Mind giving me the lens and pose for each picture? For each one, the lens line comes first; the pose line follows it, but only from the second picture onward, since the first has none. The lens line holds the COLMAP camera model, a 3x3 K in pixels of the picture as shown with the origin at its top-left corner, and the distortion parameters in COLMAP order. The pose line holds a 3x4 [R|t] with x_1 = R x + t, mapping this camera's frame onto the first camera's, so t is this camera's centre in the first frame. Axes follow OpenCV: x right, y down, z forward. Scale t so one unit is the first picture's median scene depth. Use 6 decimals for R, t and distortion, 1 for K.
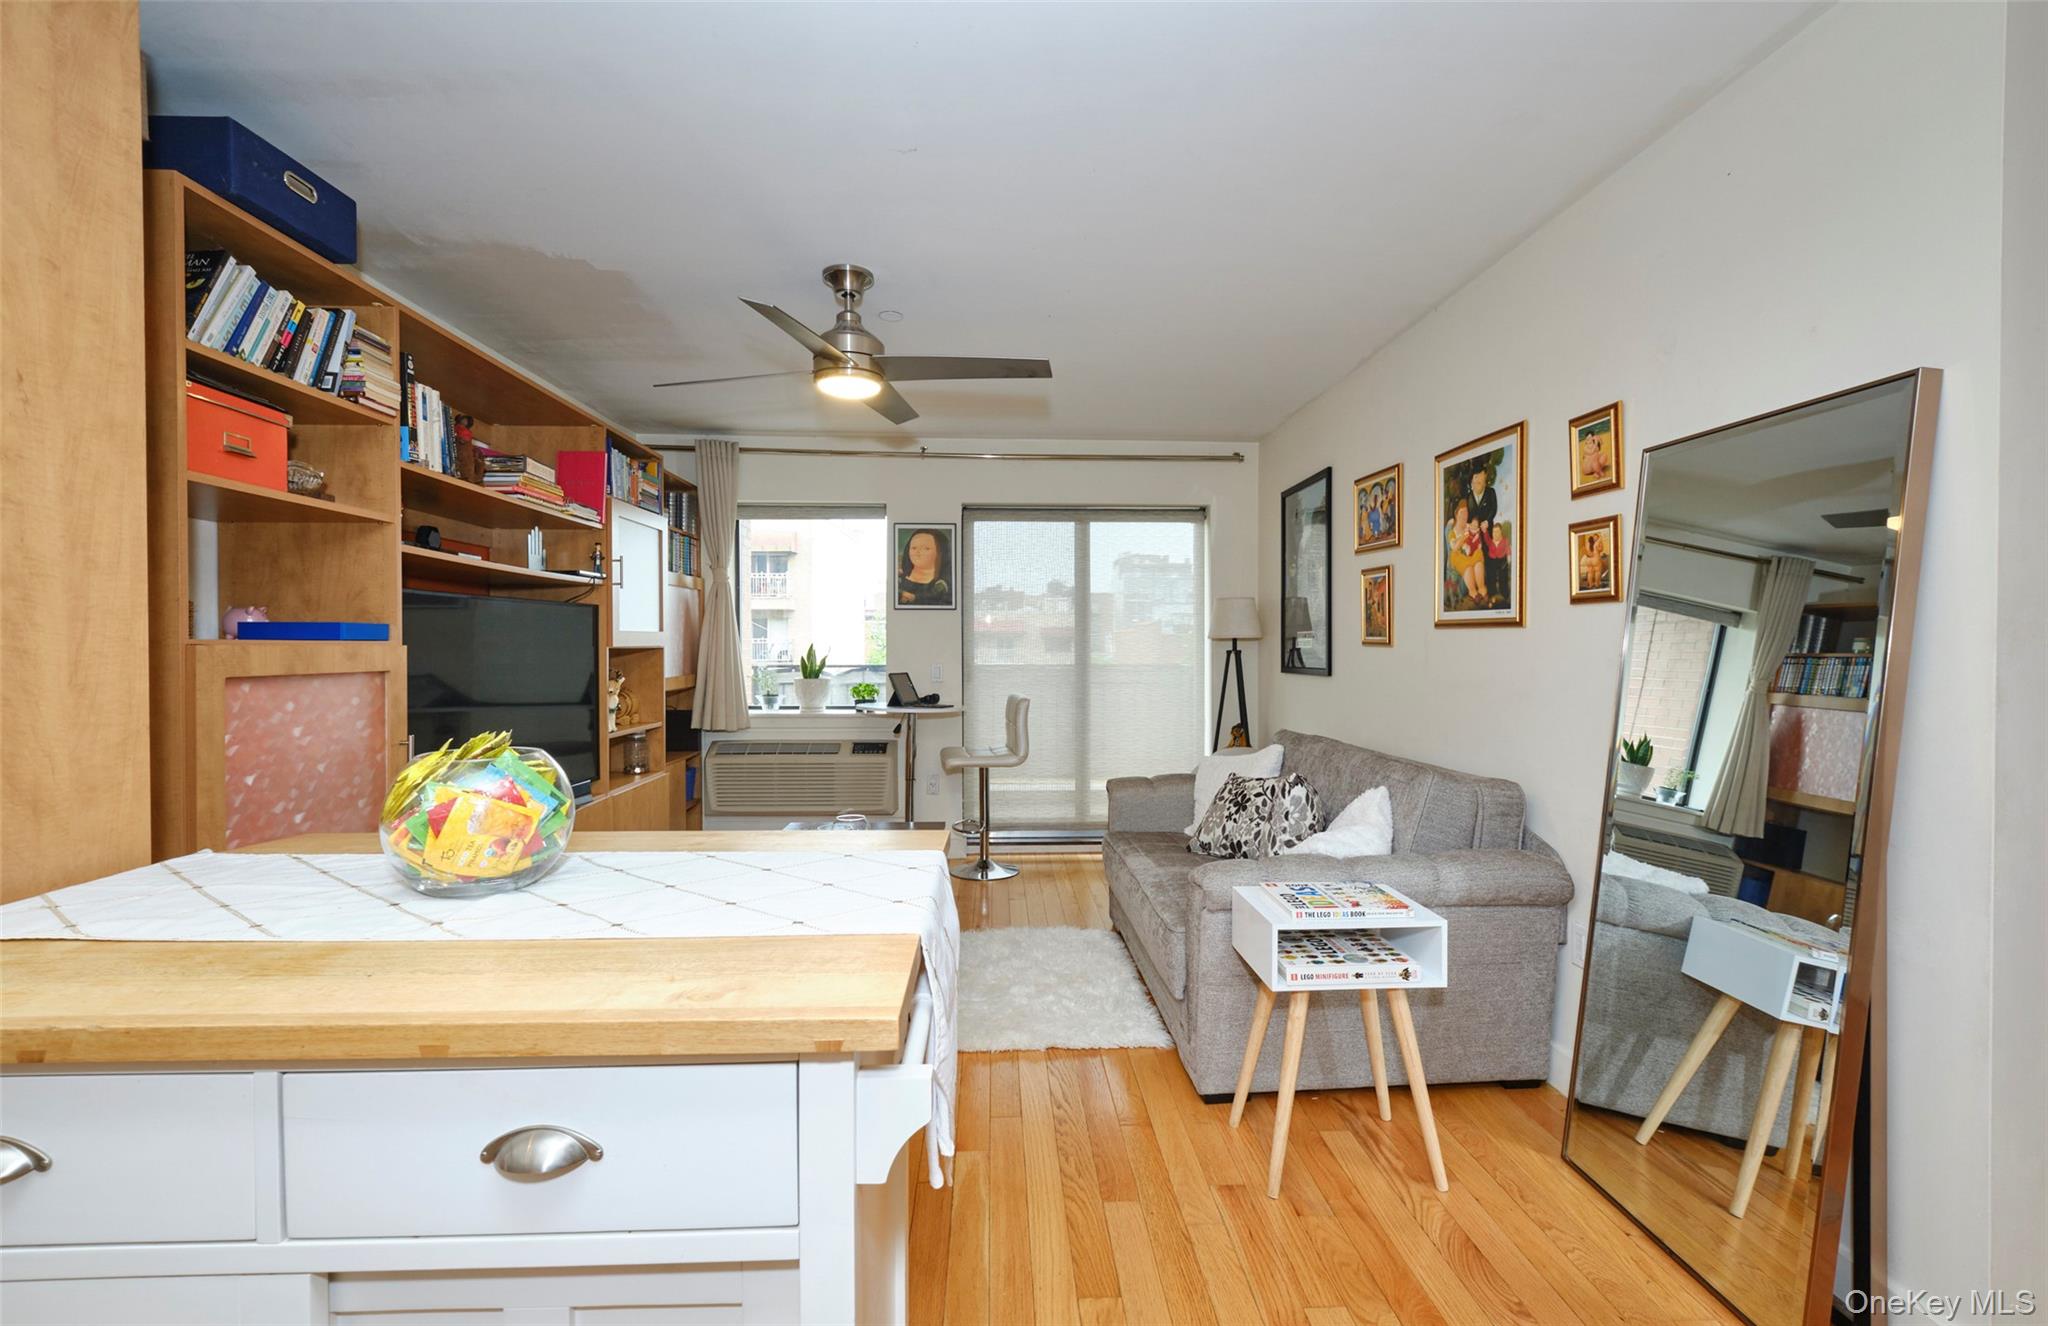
lens RADIAL K [[882.4, 0, 1025.9], [0, 882.4, 655.7], [0, 0, 1]] dist [0.001448, -0.003038]
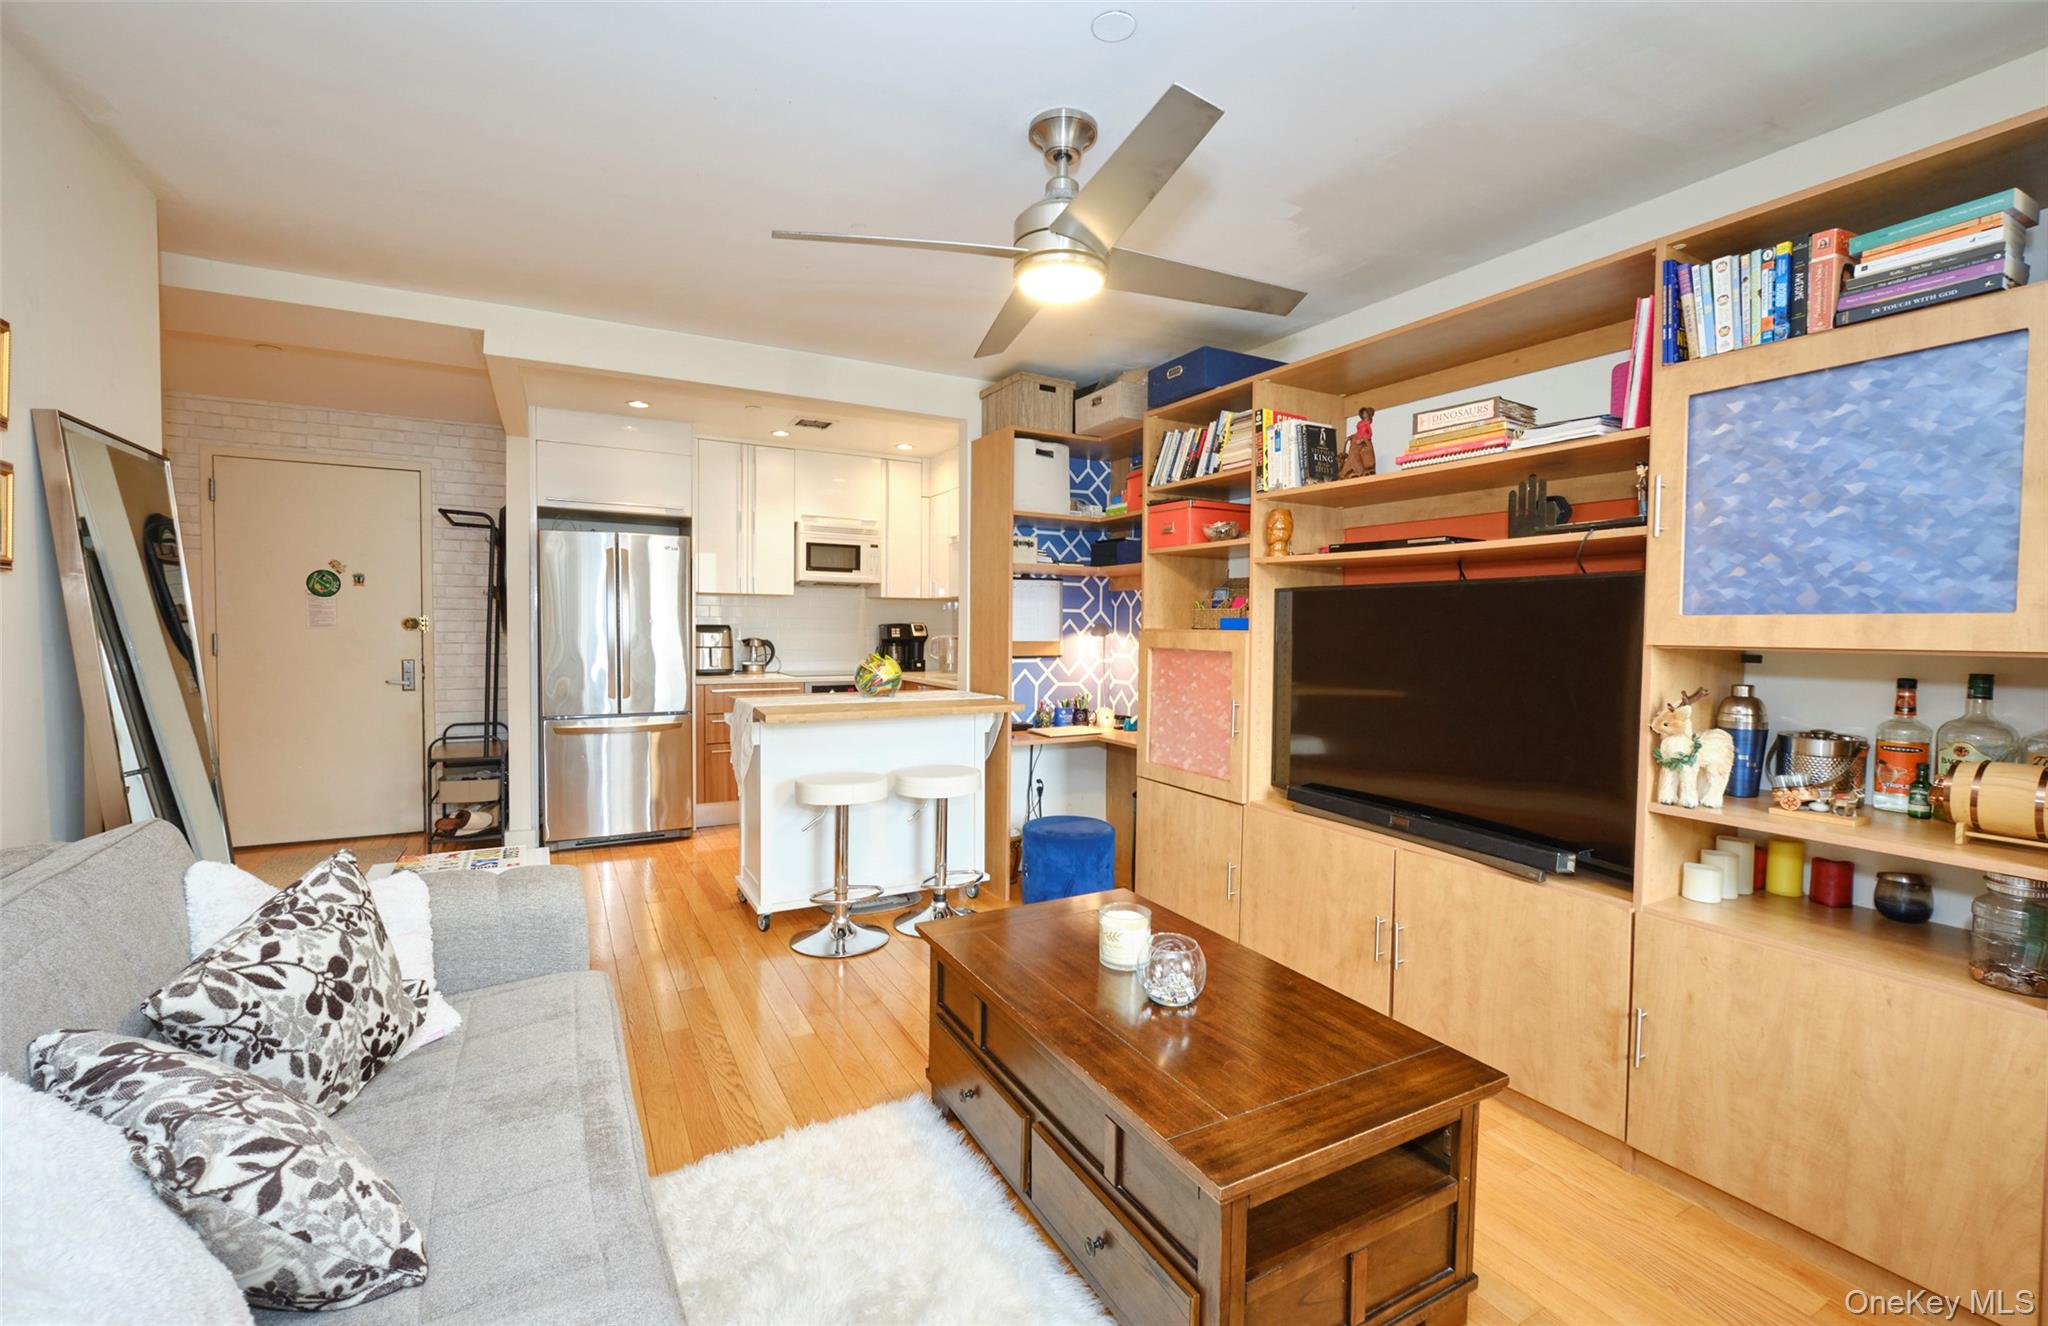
lens RADIAL K [[858.0, 0, 1024.8], [0, 858.0, 656.0], [0, 0, 1]] dist [-0.001150, -0.002765]
pose [[-0.892206, 0.006778, -0.451577, 0.144853], [-0.016698, 0.998709, 0.047981, -0.027364], [0.451319, 0.050350, -0.890941, 1.571947]]
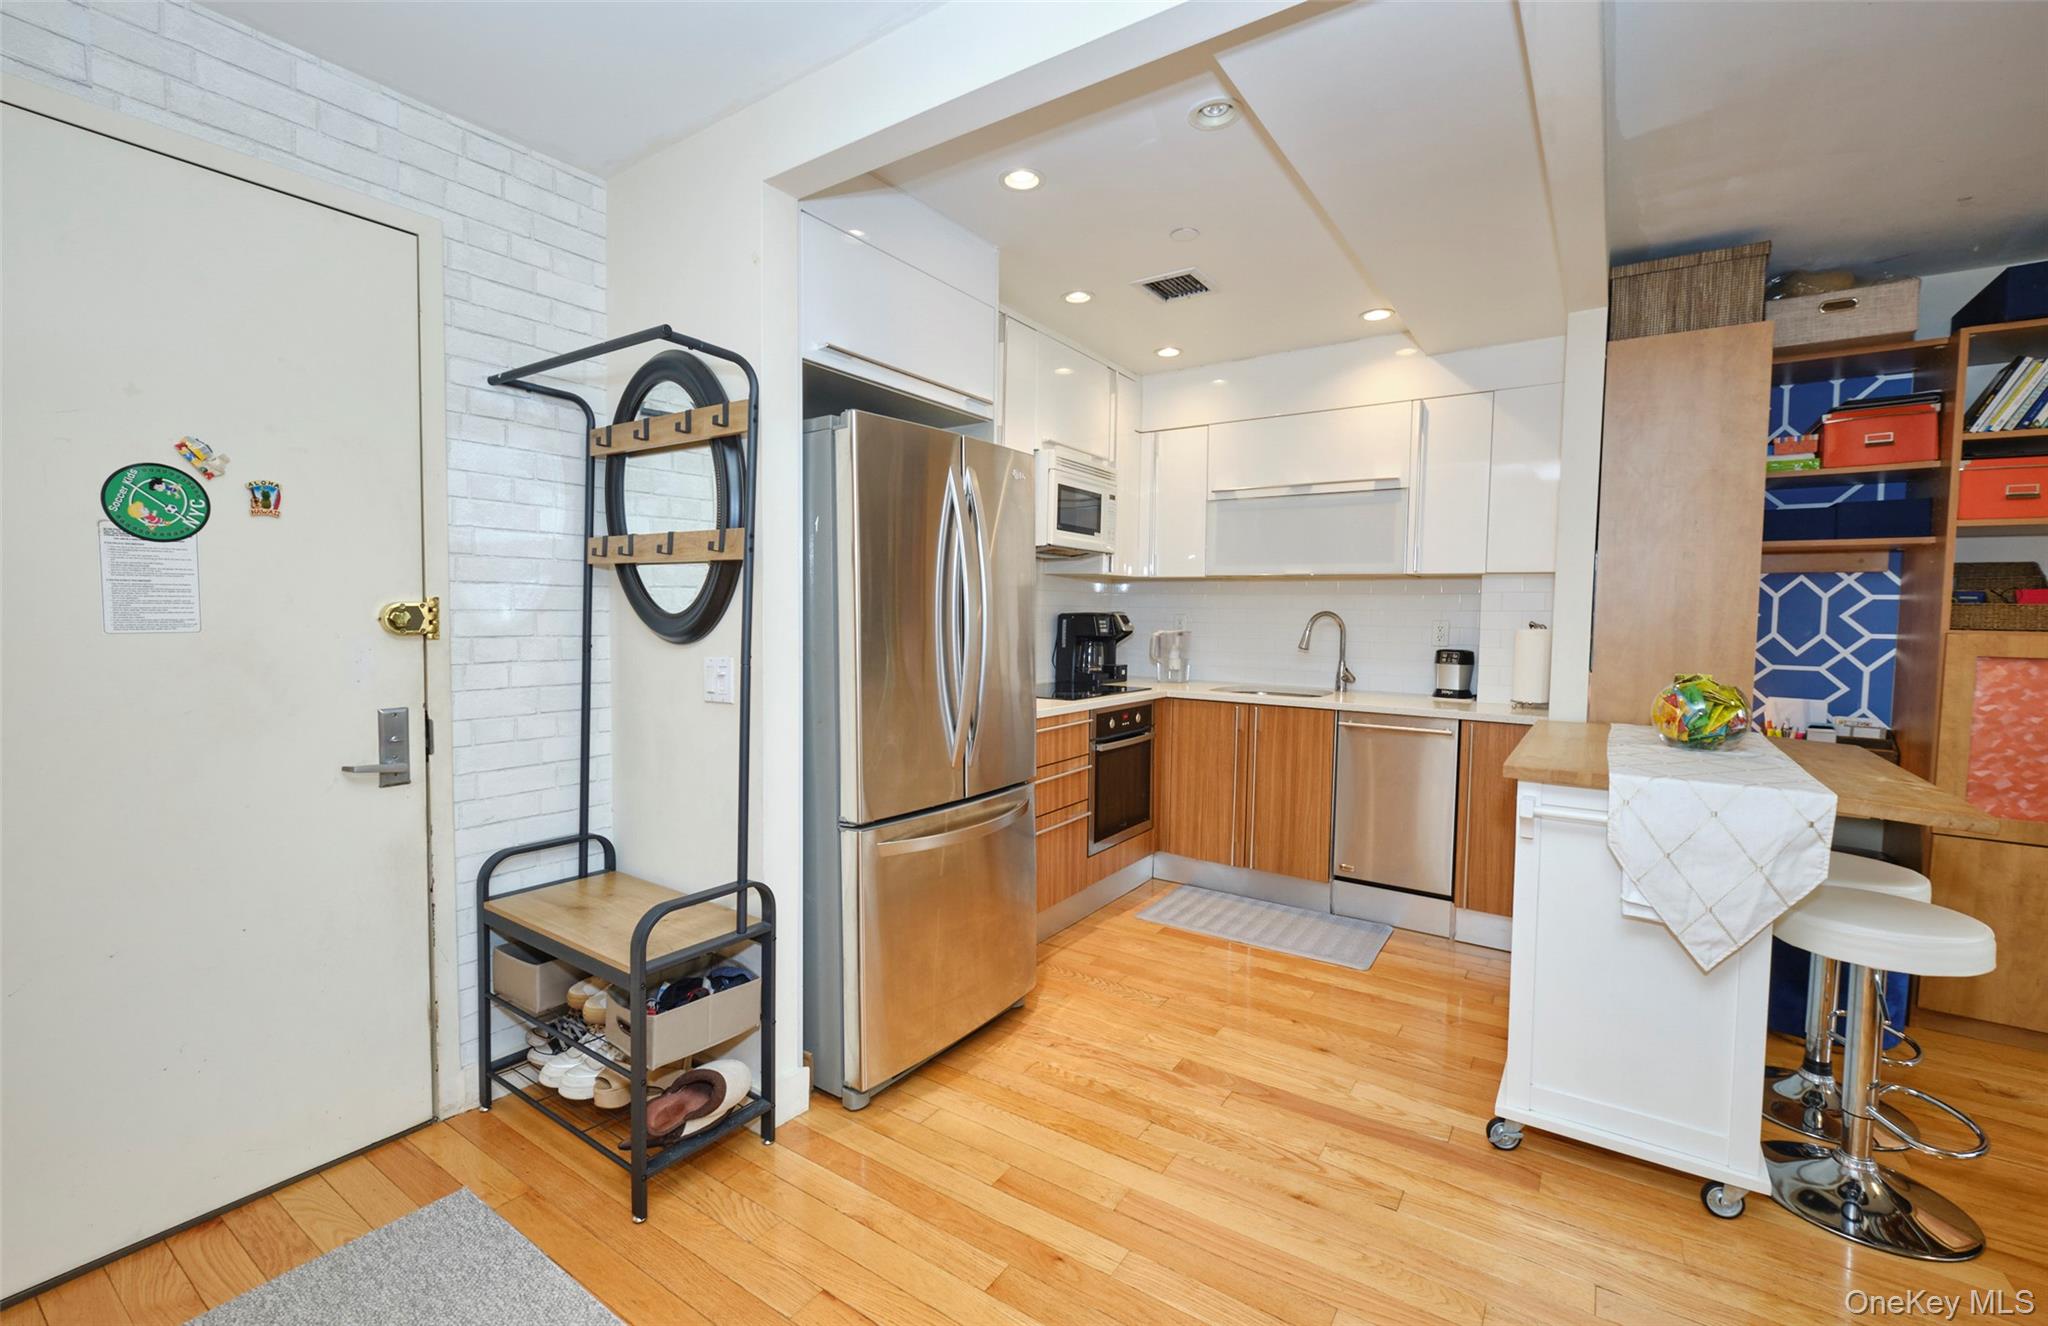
lens RADIAL K [[858.0, 0, 1024.8], [0, 858.0, 656.0], [0, 0, 1]] dist [-0.001150, -0.002765]
pose [[-0.592244, 0.034051, -0.805039, 0.703380], [-0.025361, 0.997824, 0.060863, -0.013465], [0.805359, 0.056463, -0.590092, 0.332738]]
